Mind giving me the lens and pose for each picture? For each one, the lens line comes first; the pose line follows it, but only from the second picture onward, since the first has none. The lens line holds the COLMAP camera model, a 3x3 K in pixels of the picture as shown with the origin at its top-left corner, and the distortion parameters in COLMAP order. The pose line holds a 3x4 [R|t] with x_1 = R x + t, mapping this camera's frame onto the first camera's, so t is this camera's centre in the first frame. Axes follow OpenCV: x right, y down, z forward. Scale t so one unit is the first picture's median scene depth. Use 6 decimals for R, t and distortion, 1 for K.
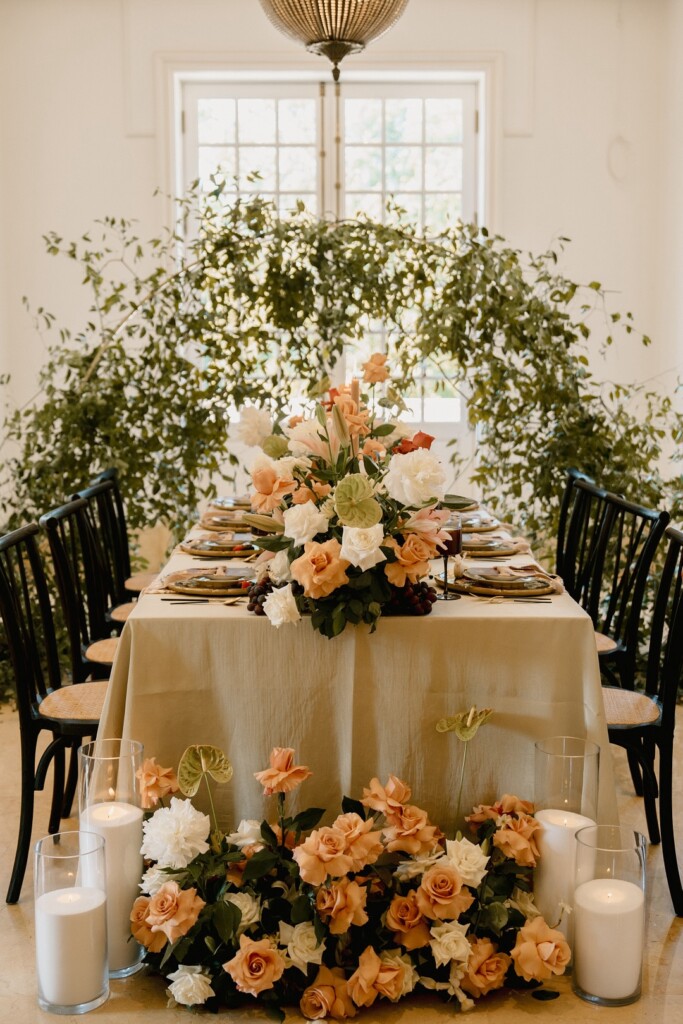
lens RADIAL K [[1223.1, 0, 341.4], [0, 1223.1, 510.4], [0, 0, 1]] dist [0.013795, 0.000000]
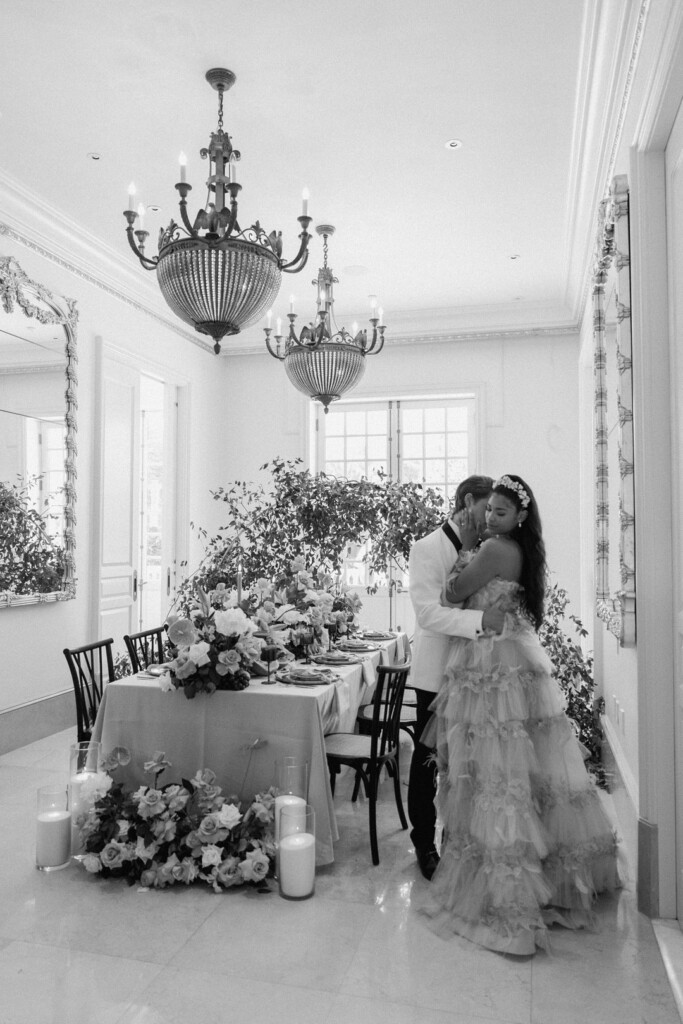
lens RADIAL K [[756.9, 0, 340.8], [0, 756.9, 514.0], [0, 0, 1]] dist [-0.007860, 0.003140]
pose [[0.967300, -0.005640, -0.253573, 0.570703], [-0.034882, 0.987295, -0.155023, -0.015143], [0.251226, 0.158798, 0.954813, -0.206284]]
